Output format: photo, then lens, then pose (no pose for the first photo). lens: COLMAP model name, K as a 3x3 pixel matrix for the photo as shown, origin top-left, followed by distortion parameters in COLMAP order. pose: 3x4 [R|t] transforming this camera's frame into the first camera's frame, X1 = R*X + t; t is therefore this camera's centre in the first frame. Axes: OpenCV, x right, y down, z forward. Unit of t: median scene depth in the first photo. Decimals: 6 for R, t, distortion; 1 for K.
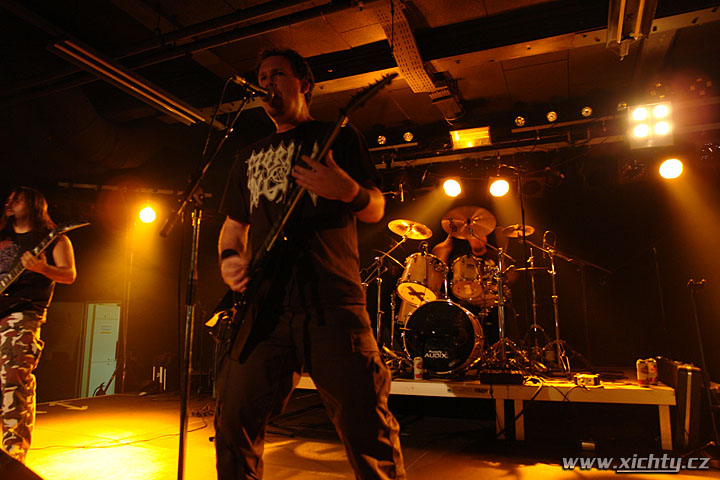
lens RADIAL K [[484.6, 0, 360.0], [0, 484.6, 240.0], [0, 0, 1]] dist [-0.086507, 0.042957]
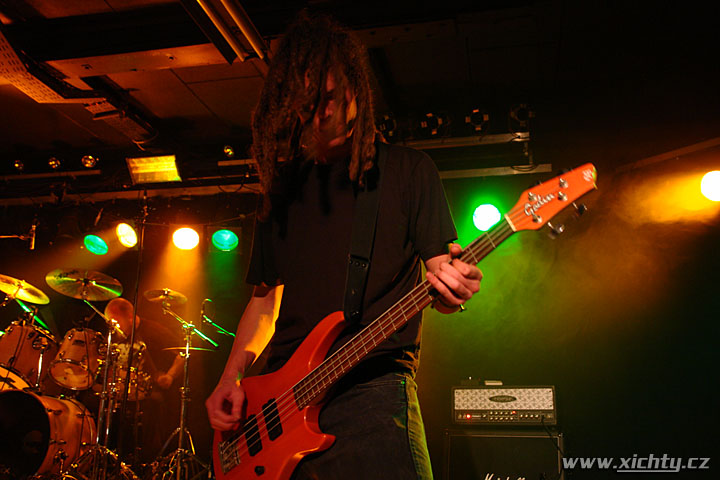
lens RADIAL K [[672.8, 0, 378.3], [0, 672.8, 241.0], [0, 0, 1]] dist [-0.004467, -0.003846]
pose [[0.980209, 0.056274, 0.189800, 0.481379], [-0.038212, 0.994500, -0.097520, -0.016943], [-0.194244, 0.088337, 0.976968, -0.094545]]
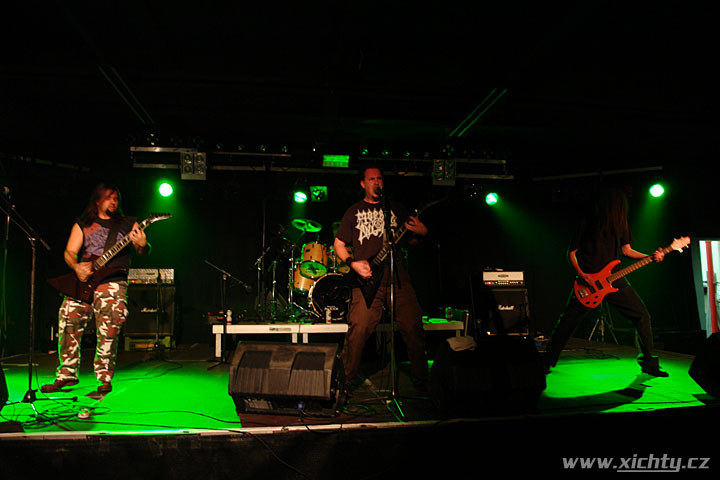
lens RADIAL K [[484.6, 0, 360.0], [0, 484.6, 240.0], [0, 0, 1]] dist [-0.086507, 0.042957]
pose [[0.846274, 0.041084, 0.531161, -0.587643], [-0.080658, 0.995410, 0.051517, -0.071667], [-0.526606, -0.086440, 0.845703, -0.354092]]
